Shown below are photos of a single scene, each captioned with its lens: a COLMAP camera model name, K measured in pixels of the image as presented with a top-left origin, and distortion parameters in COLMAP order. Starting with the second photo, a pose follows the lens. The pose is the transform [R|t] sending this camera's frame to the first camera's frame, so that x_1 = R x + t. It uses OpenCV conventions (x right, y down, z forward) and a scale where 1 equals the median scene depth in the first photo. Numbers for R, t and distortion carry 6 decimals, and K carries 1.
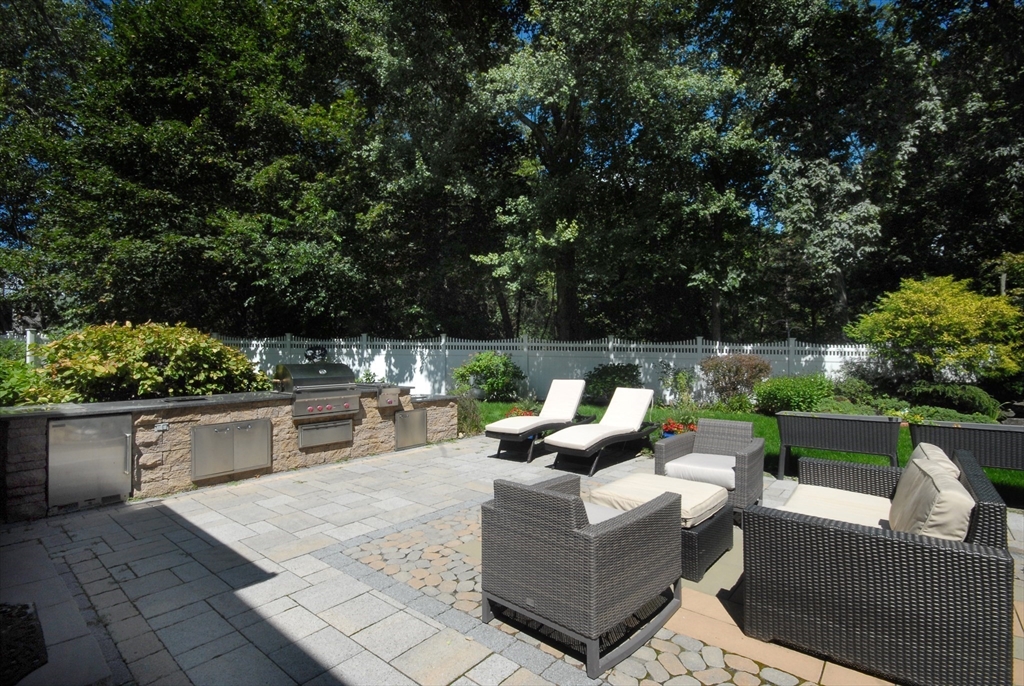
lens RADIAL K [[481.0, 0, 512.0], [0, 481.0, 343.0], [0, 0, 1]] dist [0.000457, 0.000248]
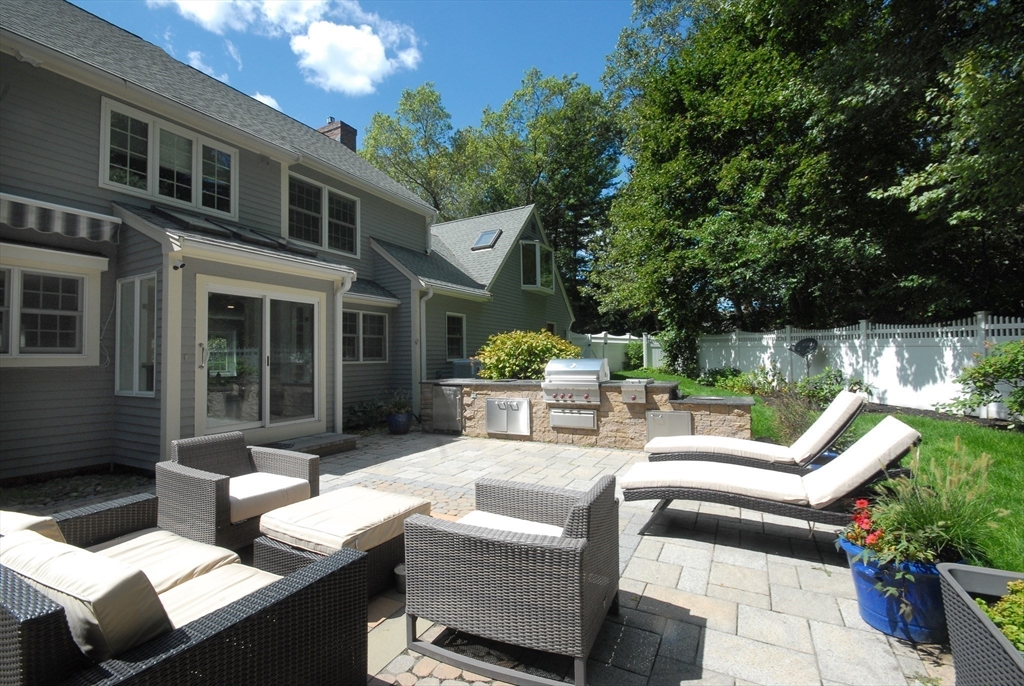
lens RADIAL K [[457.5, 0, 509.7], [0, 457.5, 354.1], [0, 0, 1]] dist [-0.000664, -0.000053]
pose [[0.210011, 0.000744, -0.977699, 0.599201], [0.037517, 0.999257, 0.008819, 0.016141], [0.976979, -0.038532, 0.209827, 0.573045]]
